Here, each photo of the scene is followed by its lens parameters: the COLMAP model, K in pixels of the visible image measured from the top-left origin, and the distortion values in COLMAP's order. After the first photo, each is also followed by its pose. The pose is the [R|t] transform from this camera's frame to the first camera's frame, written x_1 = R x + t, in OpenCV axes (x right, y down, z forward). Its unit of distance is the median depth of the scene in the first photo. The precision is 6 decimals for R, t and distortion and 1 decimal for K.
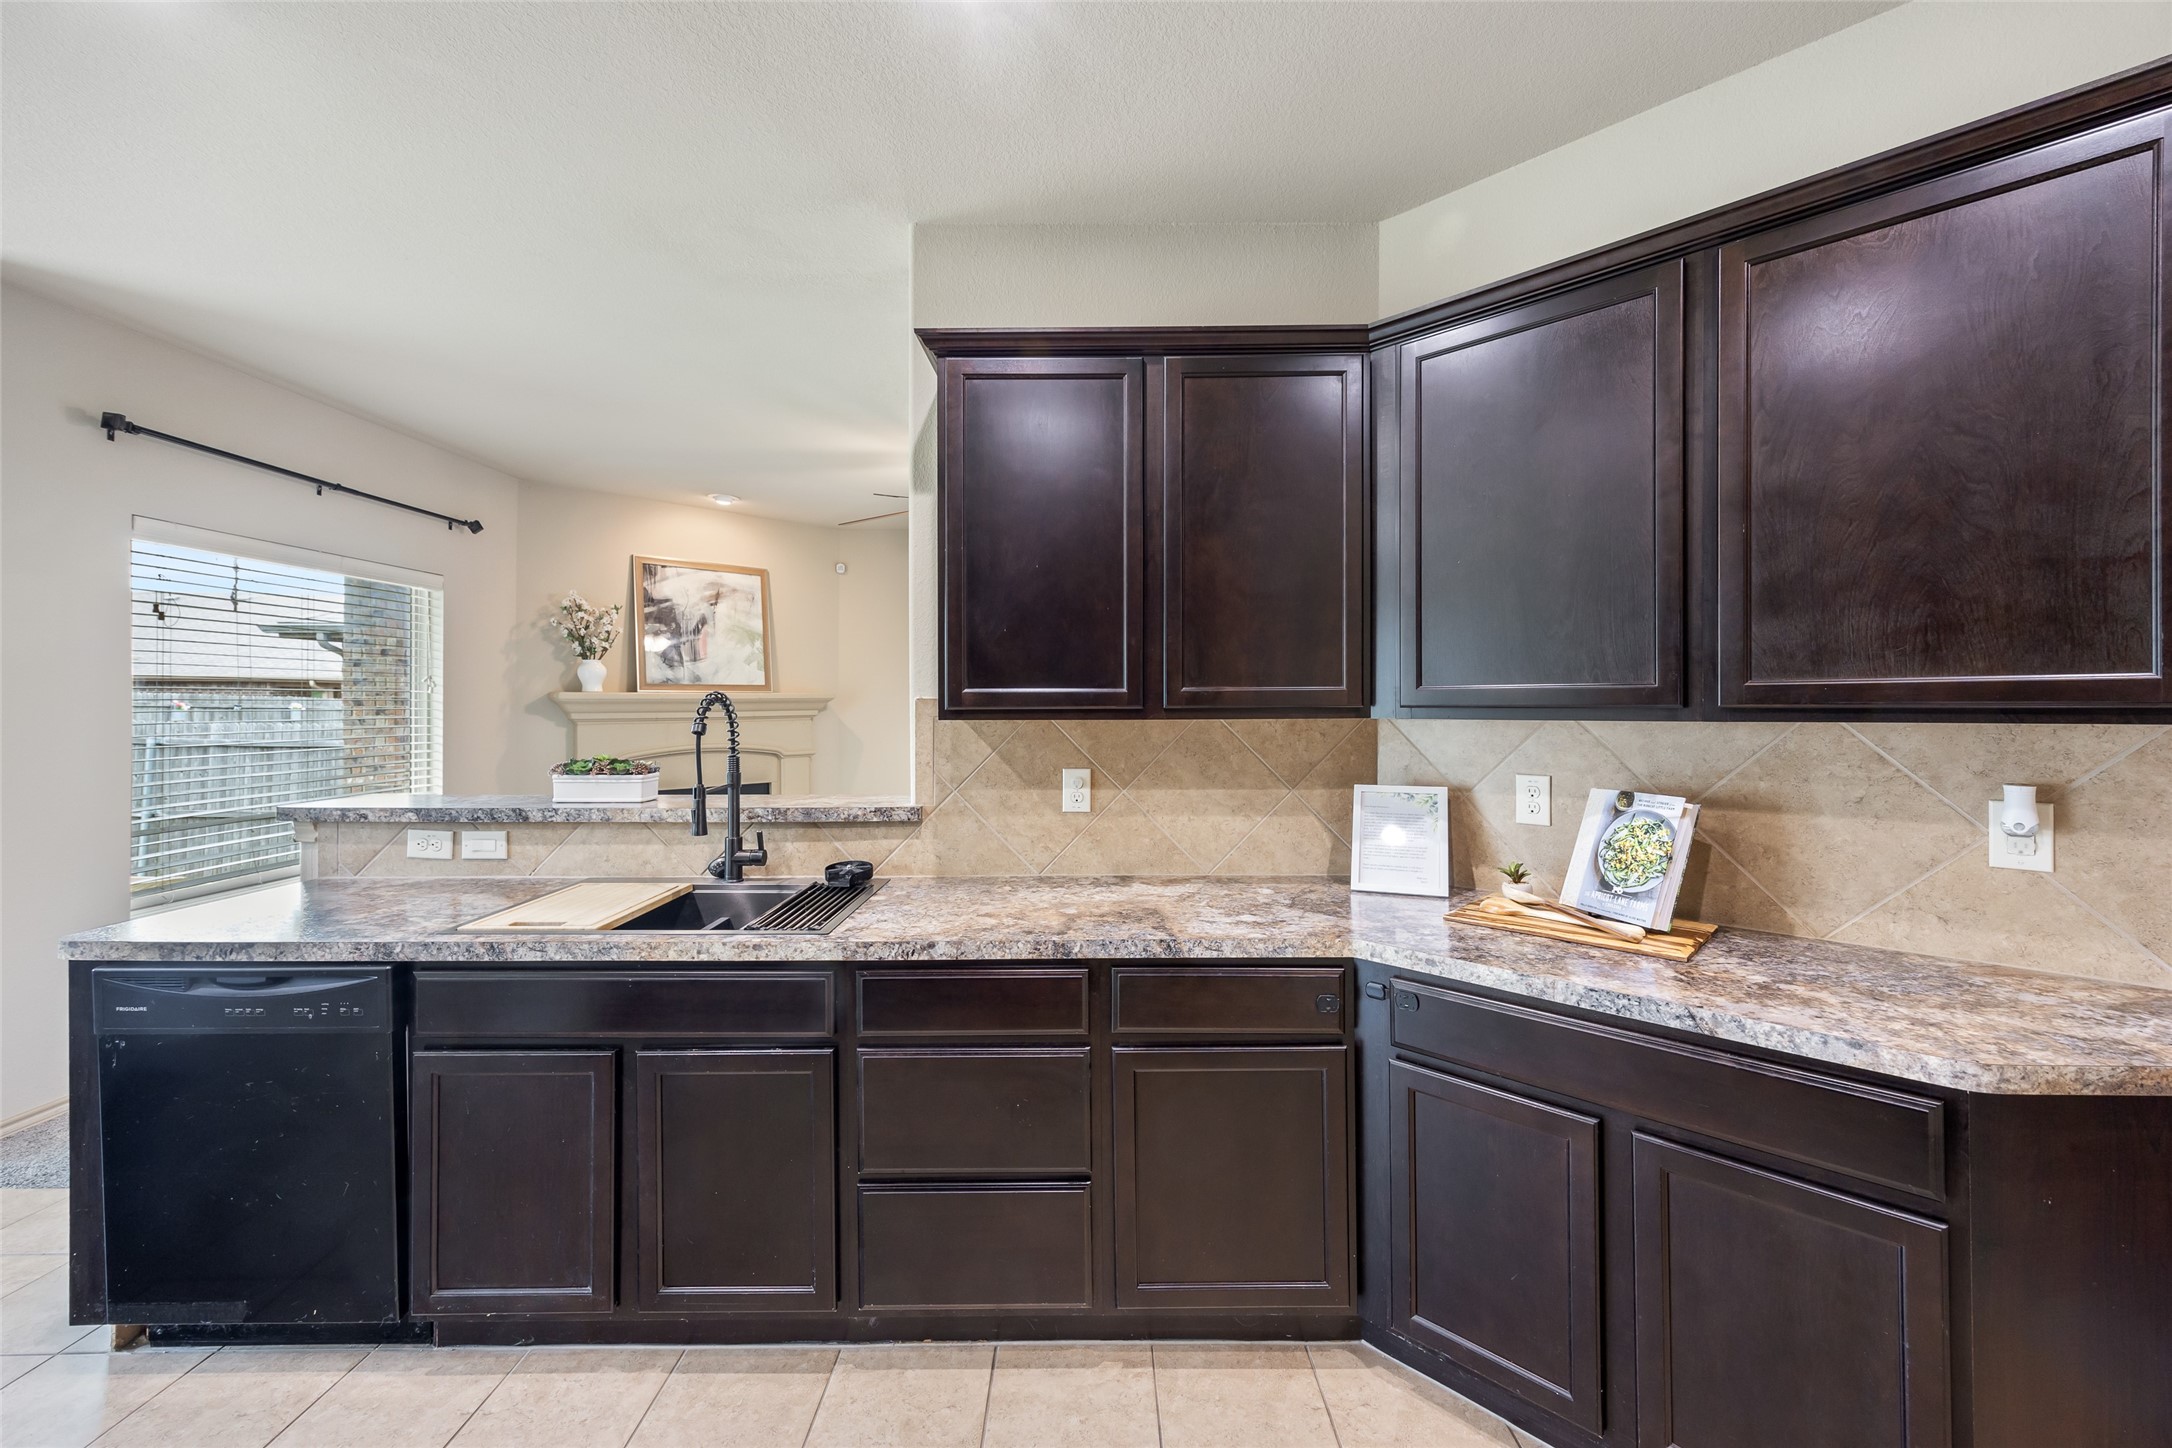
lens RADIAL K [[834.8, 0, 1085.9], [0, 834.8, 711.9], [0, 0, 1]] dist [0.000334, 0.000093]
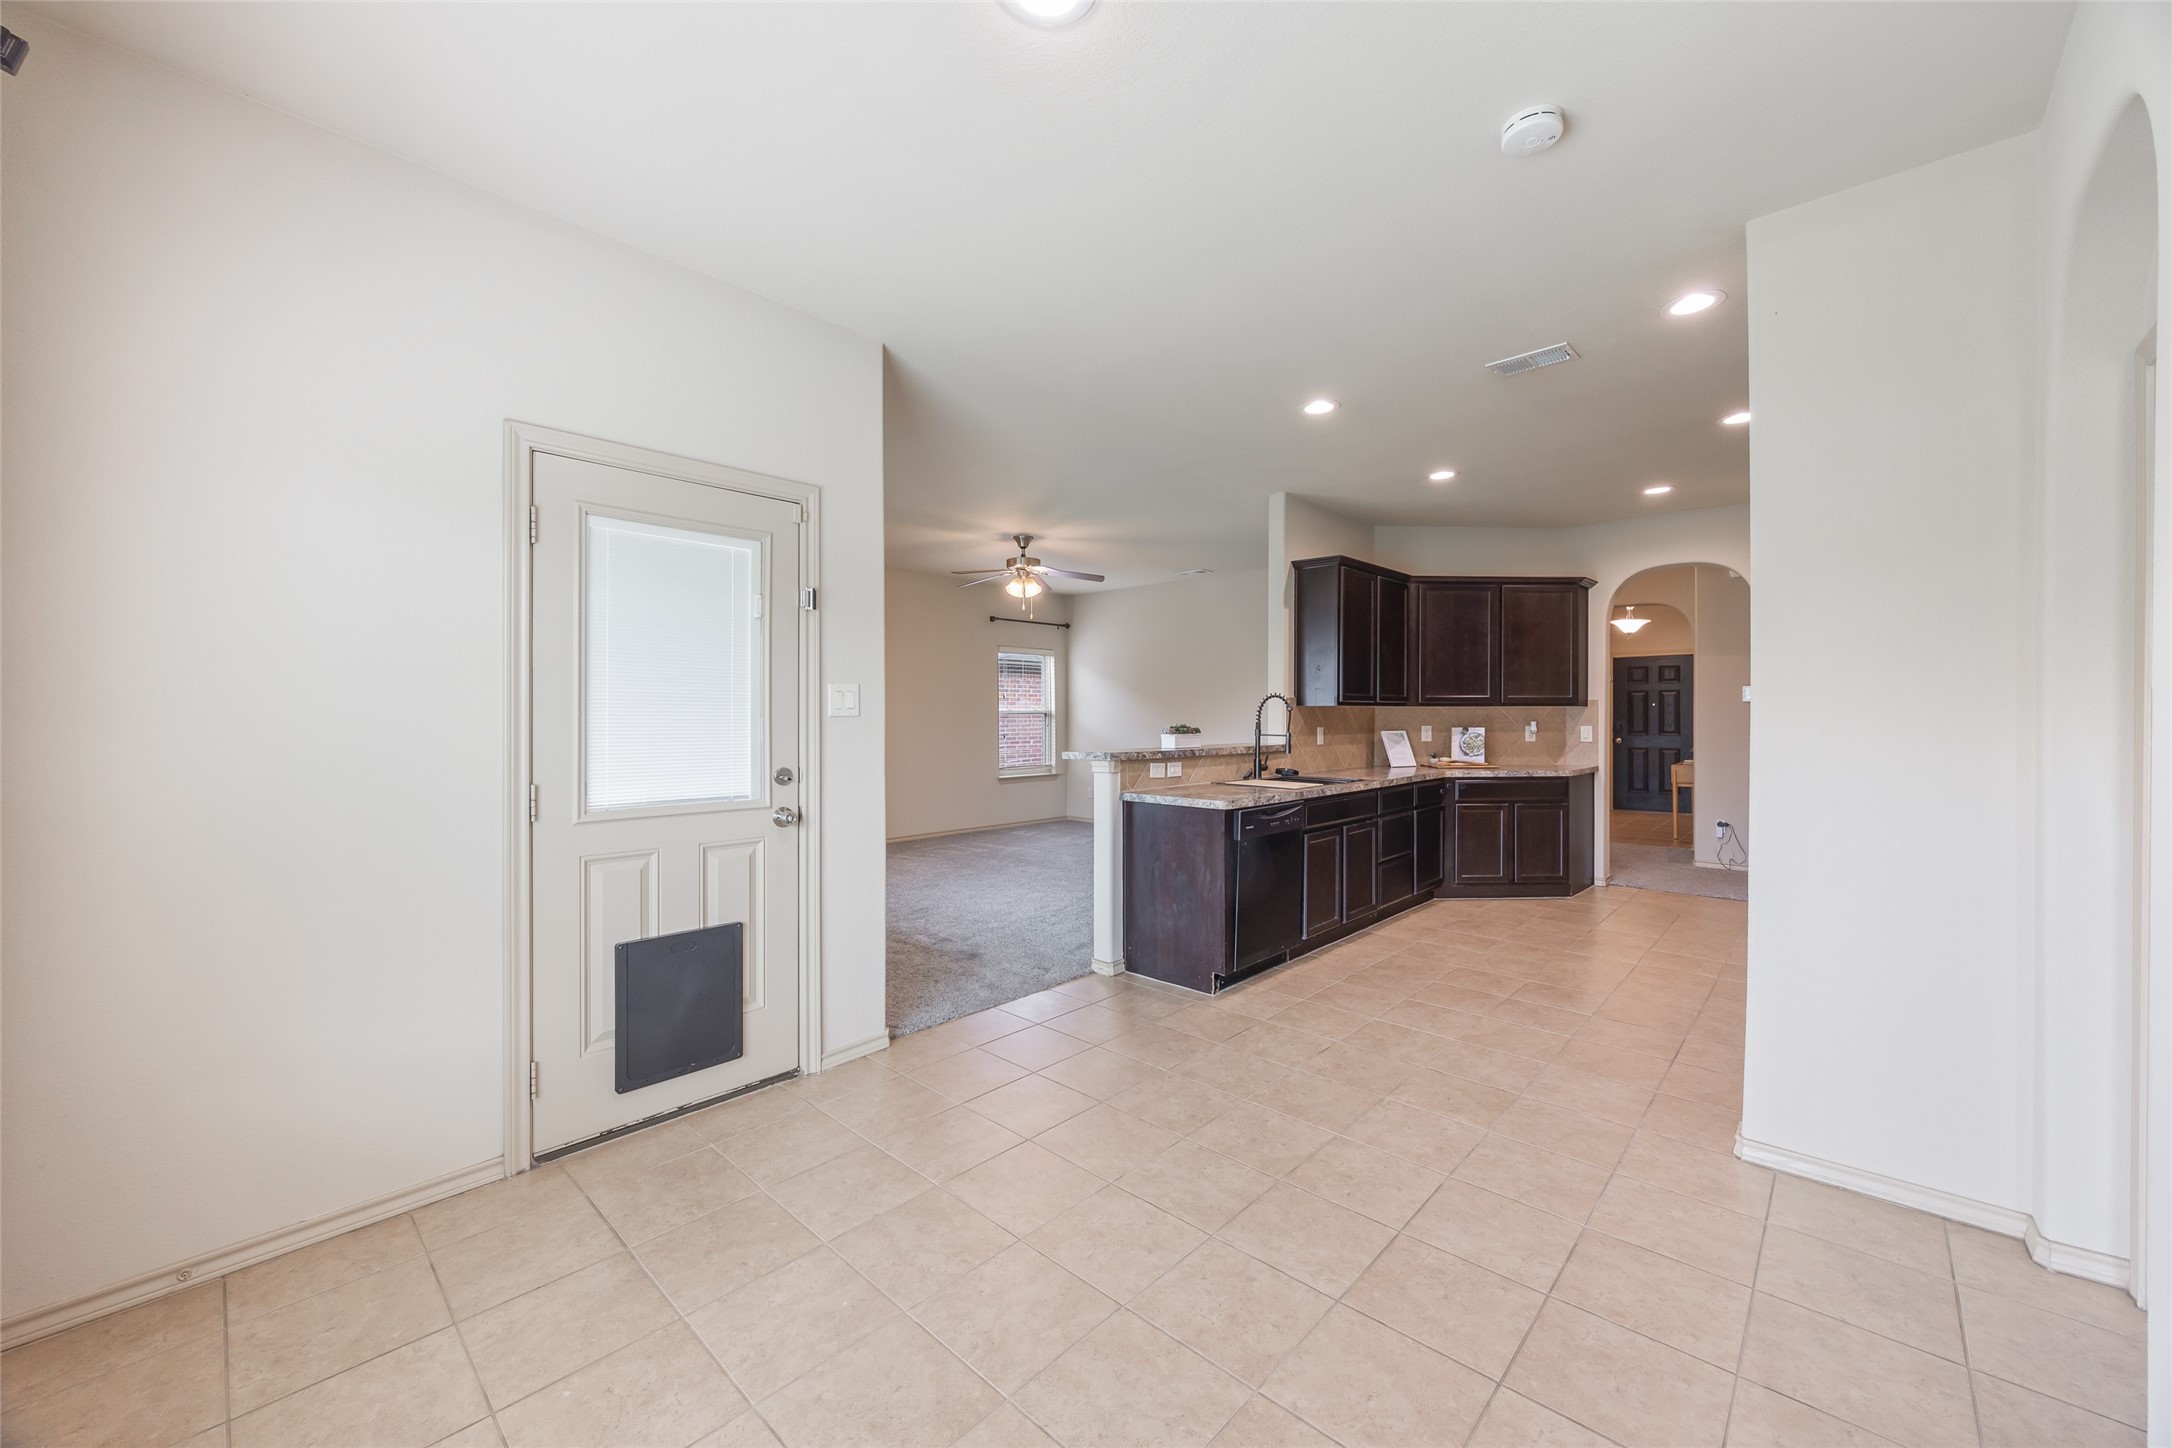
lens RADIAL K [[834.8, 0, 1085.9], [0, 834.8, 711.9], [0, 0, 1]] dist [0.000334, 0.000093]
pose [[0.688682, 0.004097, 0.725052, -0.944519], [0.005538, 0.999925, -0.010910, 0.019004], [-0.725042, 0.011529, 0.688608, -0.079492]]
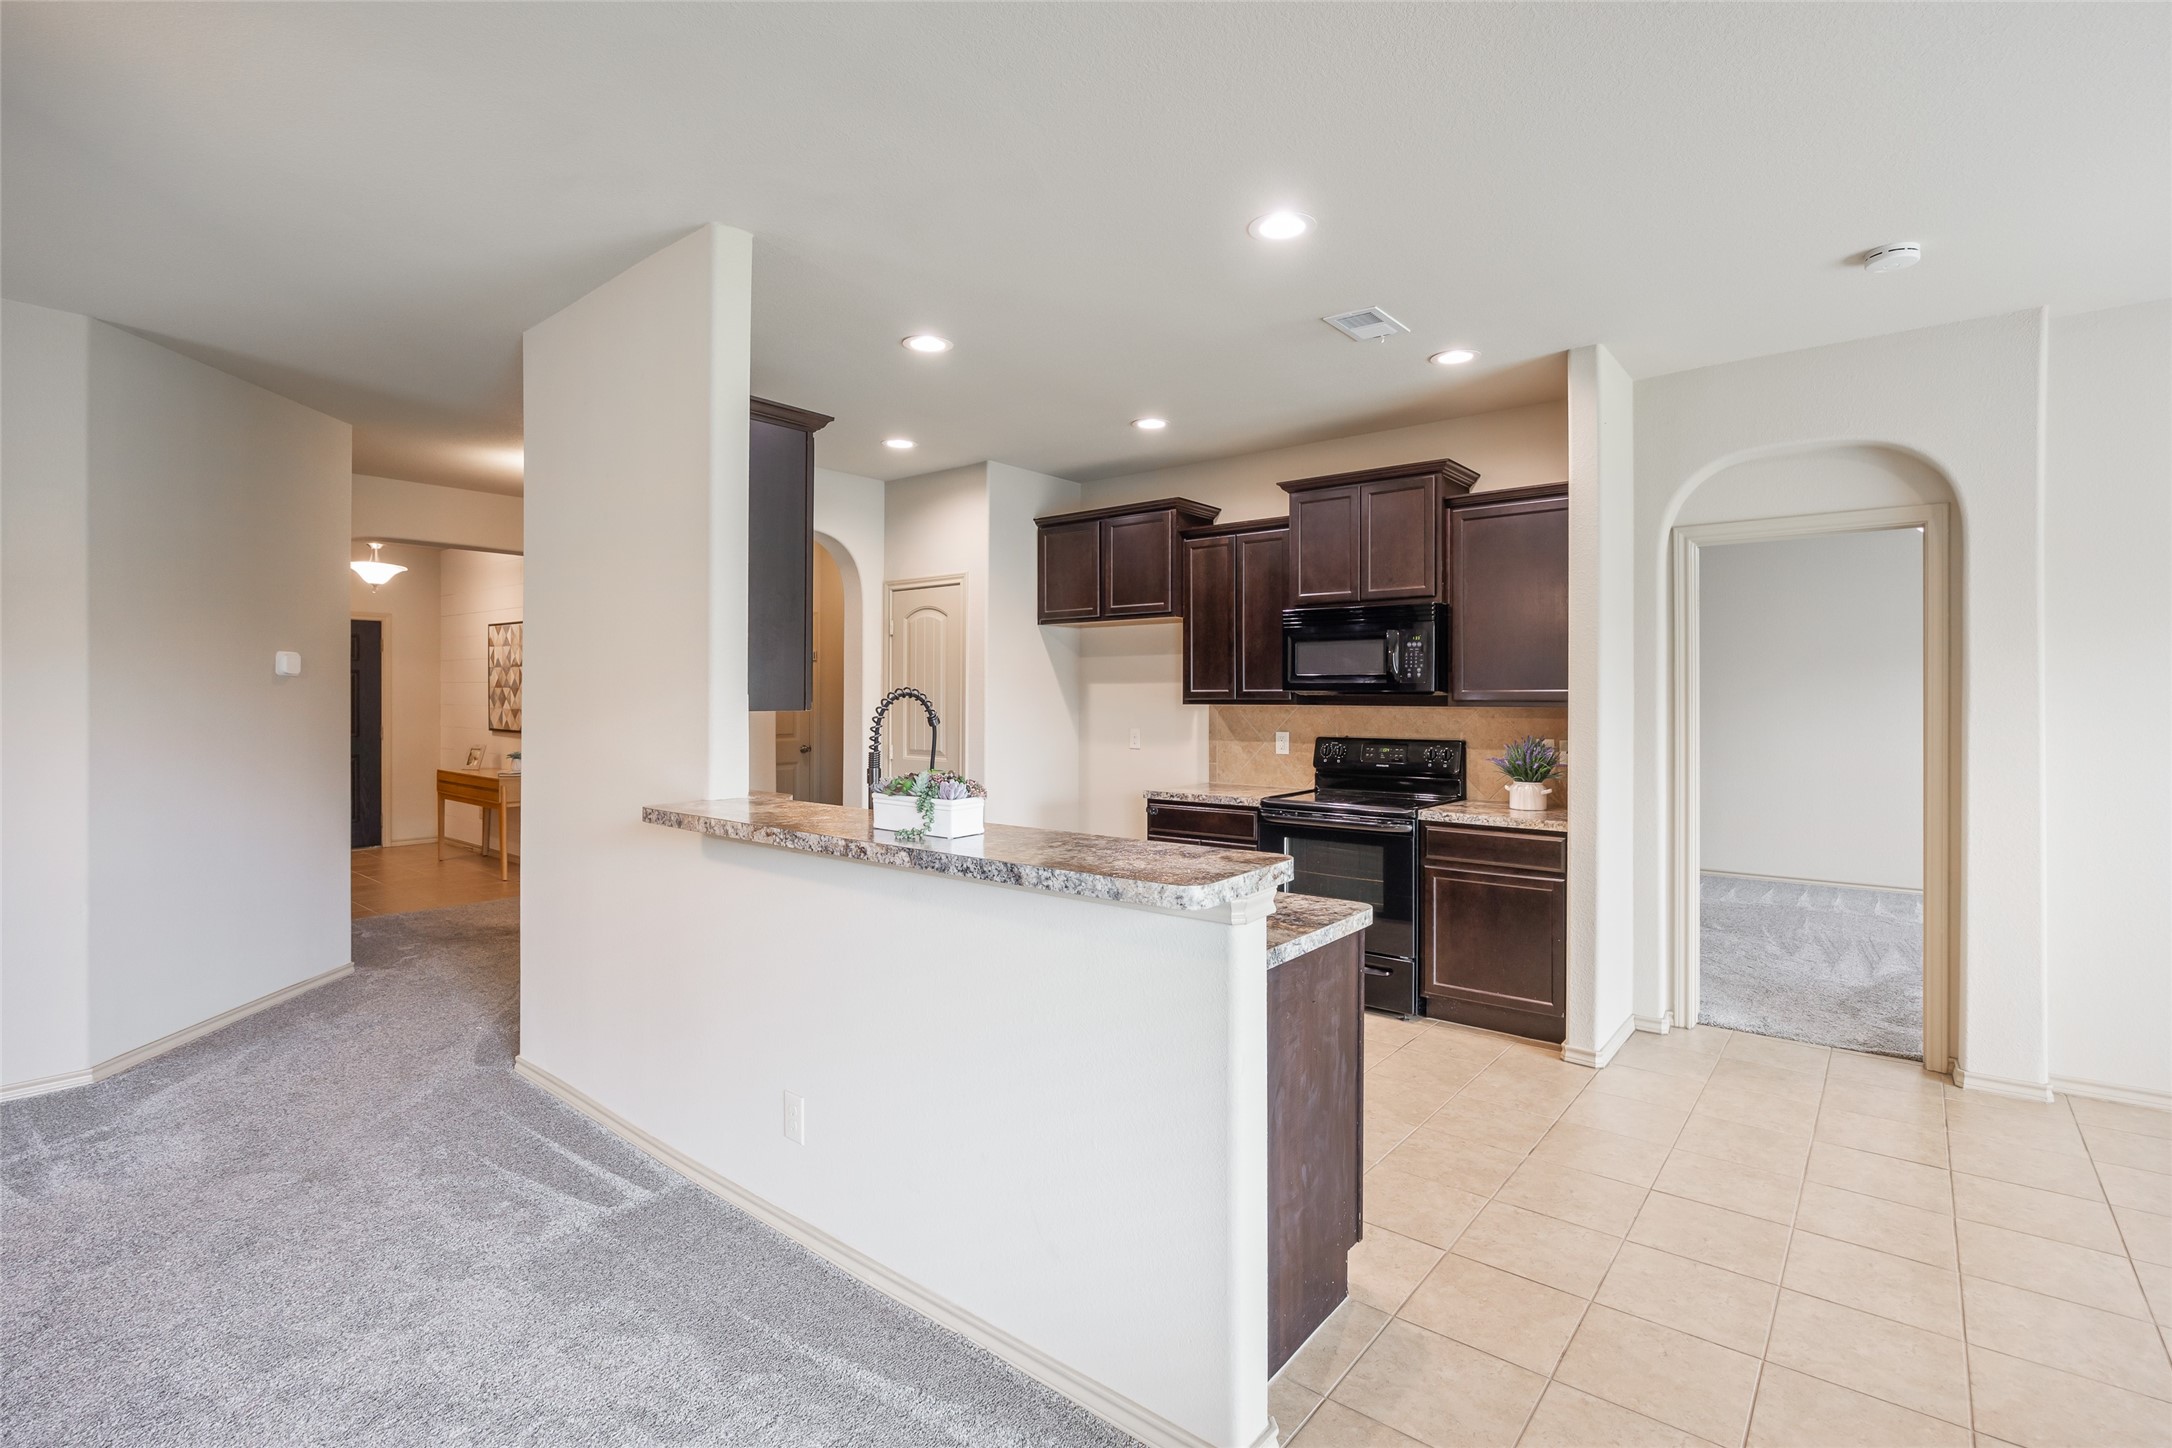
lens RADIAL K [[1004.5, 0, 1117.9], [0, 1004.5, 701.6], [0, 0, 1]] dist [-0.017339, 0.000730]
pose [[-0.779747, -0.004000, 0.626082, -0.559461], [0.004871, 0.999911, 0.012455, -0.007527], [-0.626076, 0.012761, -0.779658, 0.698374]]
